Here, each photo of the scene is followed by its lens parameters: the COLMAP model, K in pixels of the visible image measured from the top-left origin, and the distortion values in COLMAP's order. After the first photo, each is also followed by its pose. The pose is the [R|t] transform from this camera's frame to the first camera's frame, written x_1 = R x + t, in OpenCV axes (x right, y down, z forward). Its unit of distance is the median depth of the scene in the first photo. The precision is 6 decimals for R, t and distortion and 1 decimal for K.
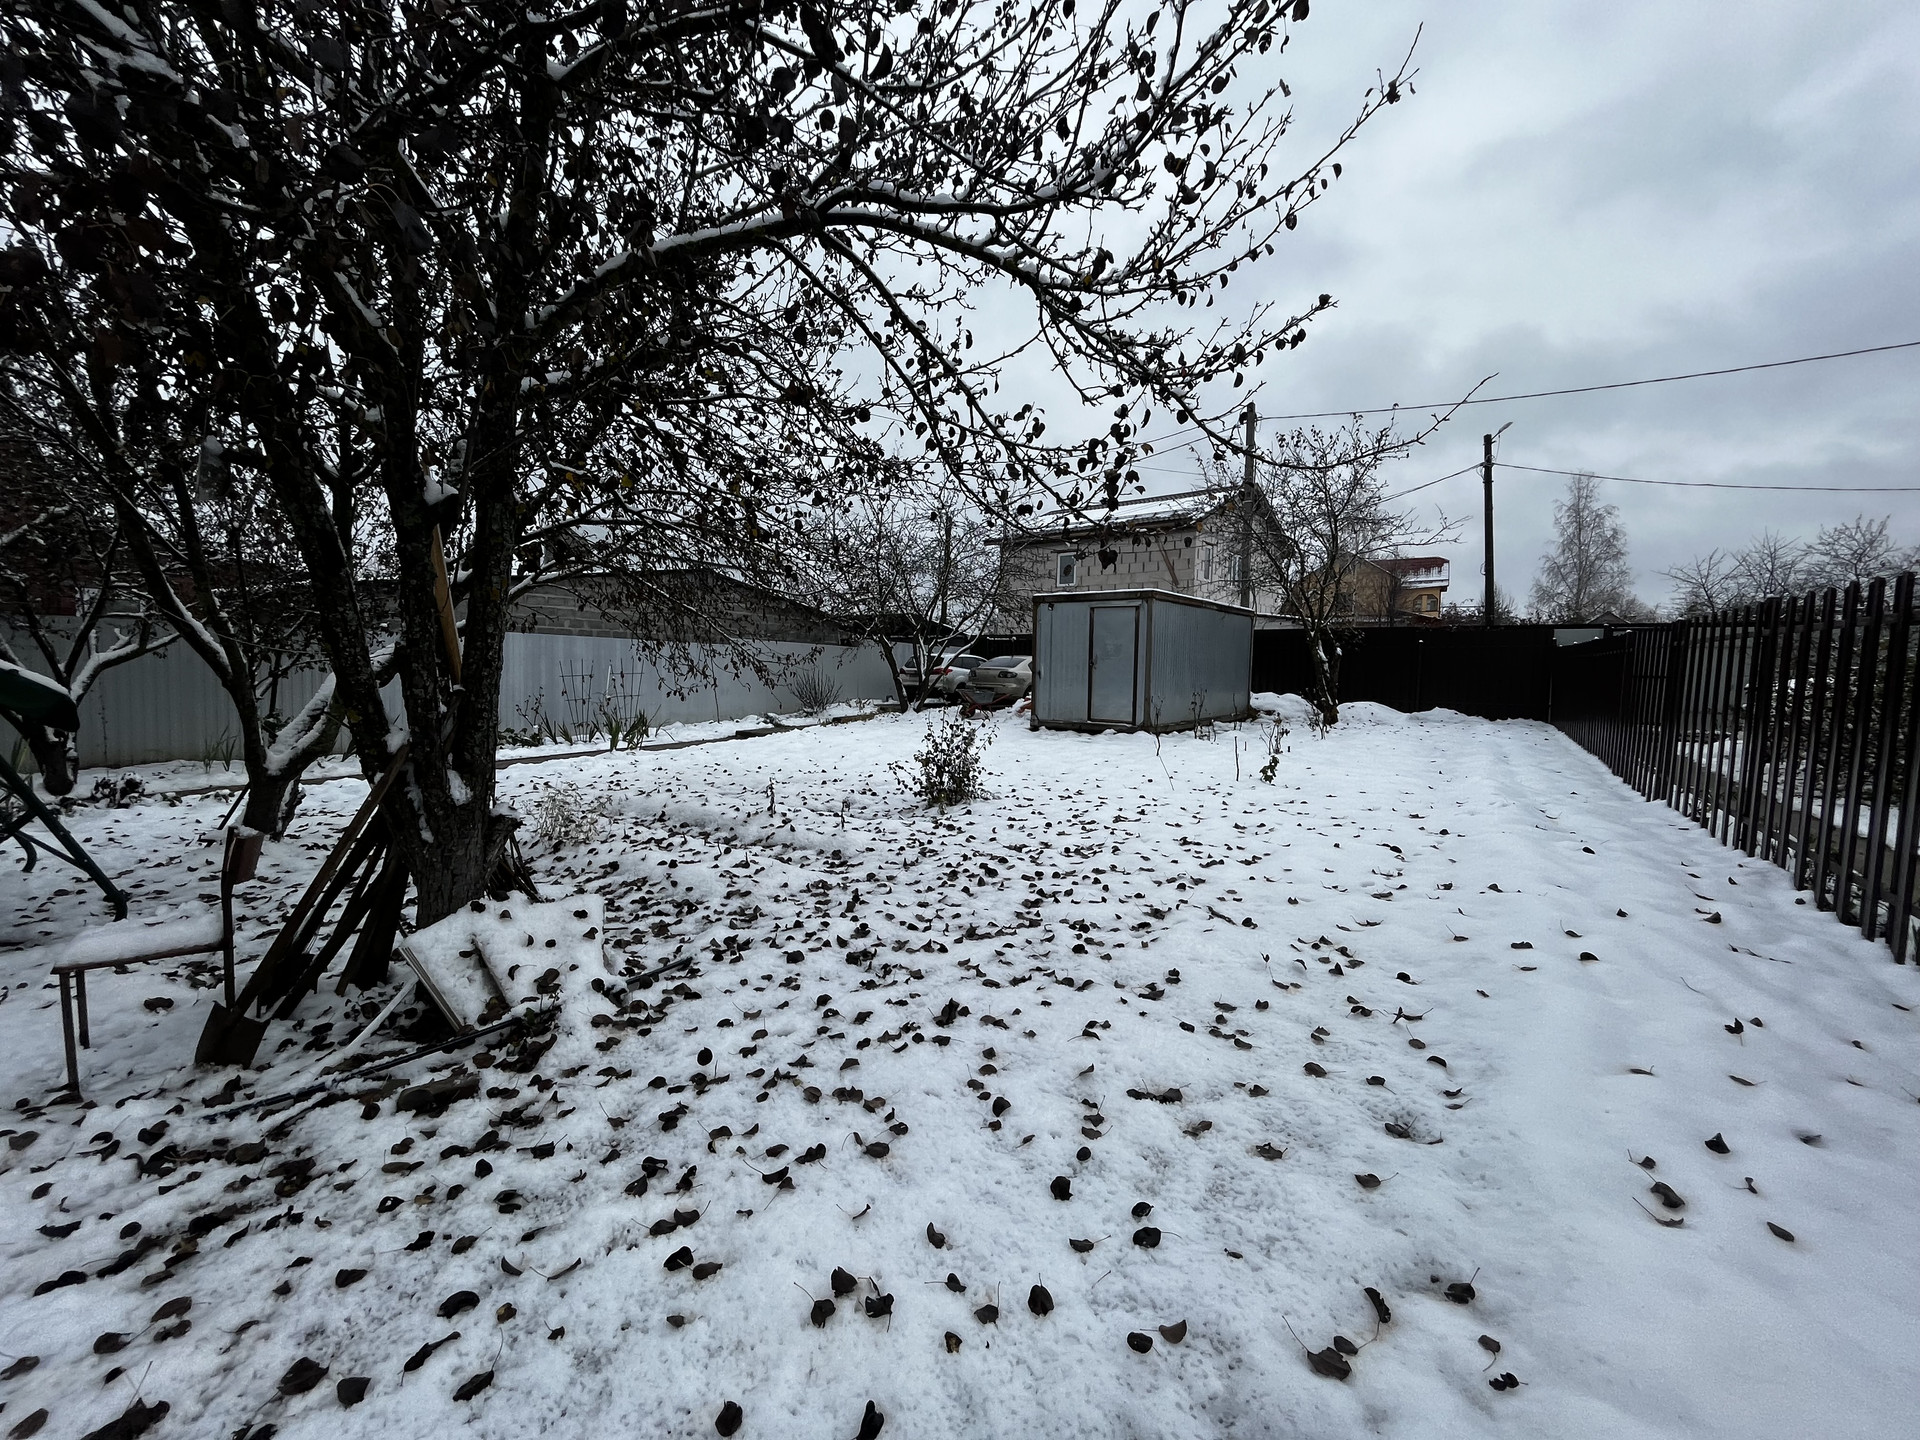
lens RADIAL K [[776.7, 0, 958.8], [0, 776.7, 719.9], [0, 0, 1]] dist [-0.001954, -0.000639]
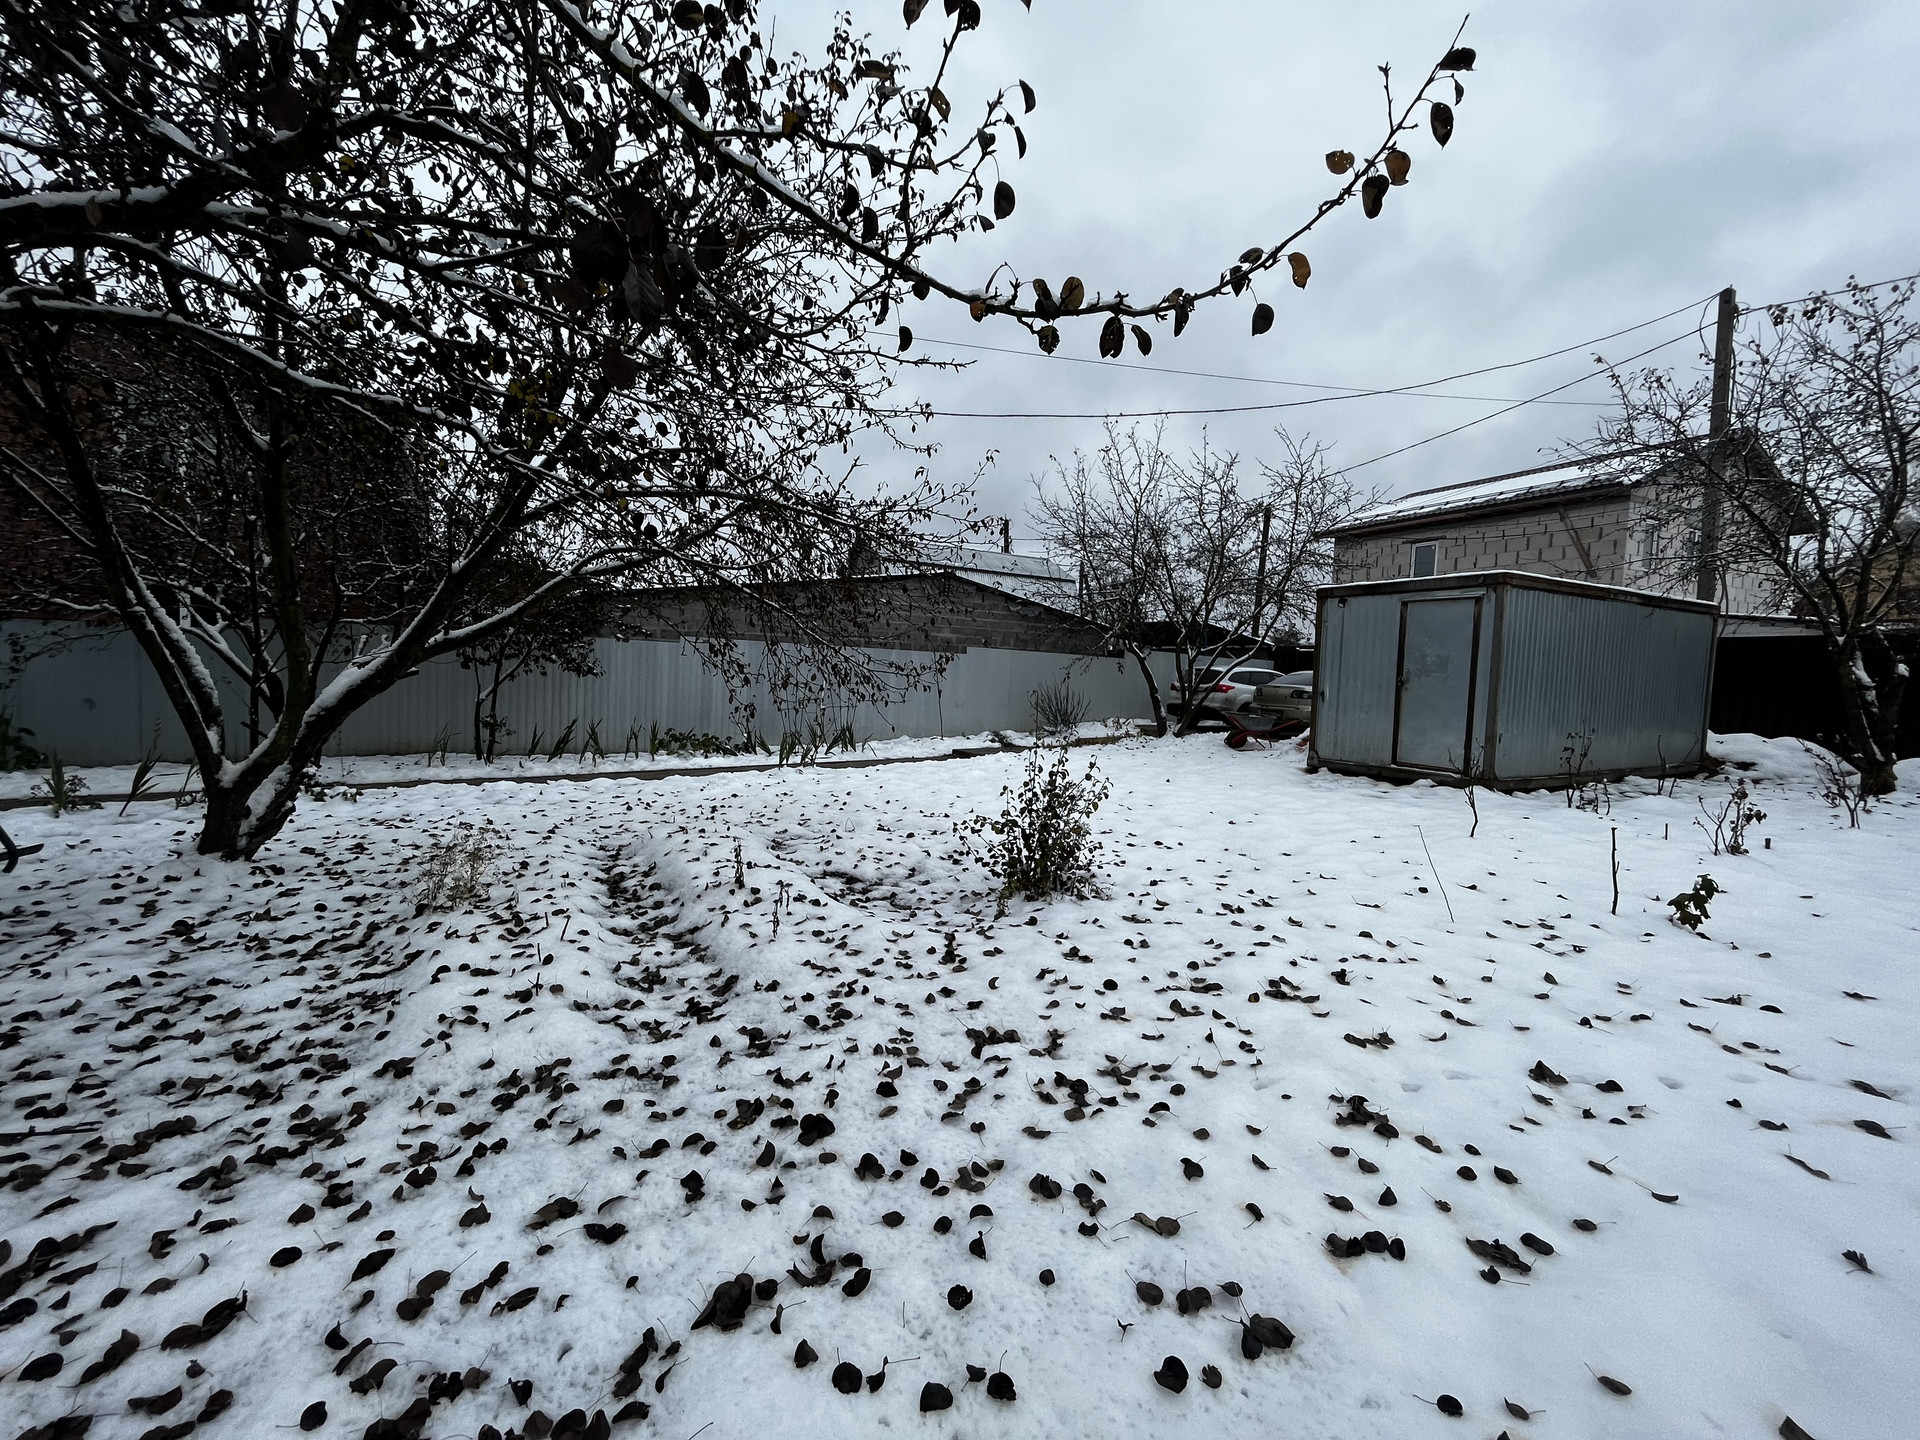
lens RADIAL K [[776.7, 0, 955.7], [0, 776.7, 718.5], [0, 0, 1]] dist [-0.001954, -0.000639]
pose [[0.907789, 0.039425, -0.417570, 0.094833], [-0.047085, 0.998858, -0.008054, -0.014904], [0.416775, 0.026973, 0.908609, 0.190350]]
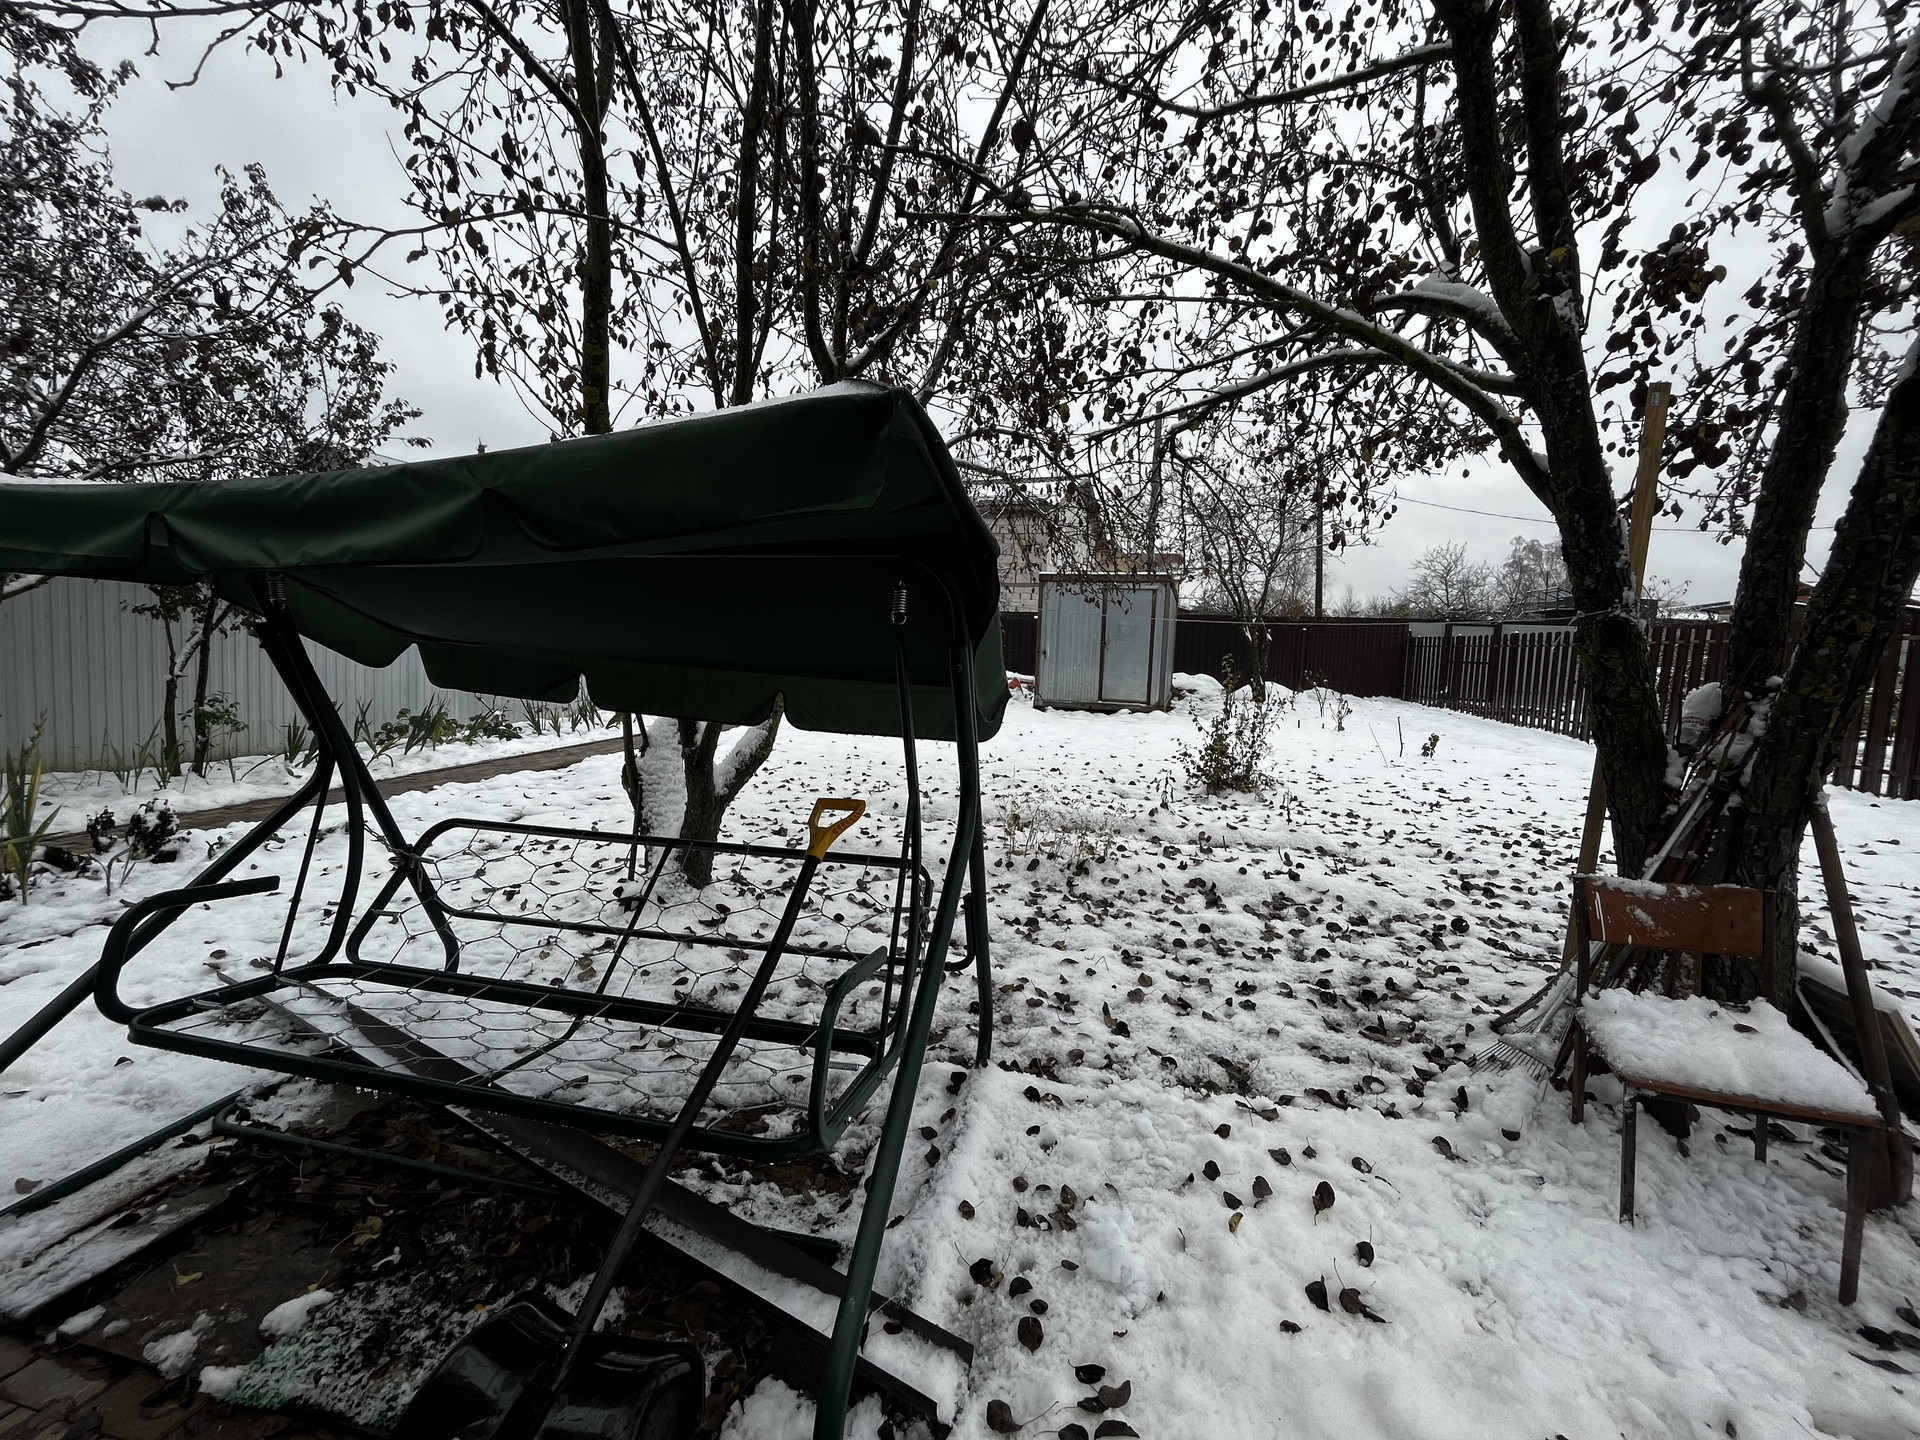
lens RADIAL K [[776.7, 0, 964.5], [0, 776.7, 712.9], [0, 0, 1]] dist [-0.001954, -0.000639]
pose [[0.941590, -0.008357, 0.336657, -0.322546], [0.000382, 0.999718, 0.023748, -0.006681], [-0.336760, -0.022232, 0.941328, 0.098145]]
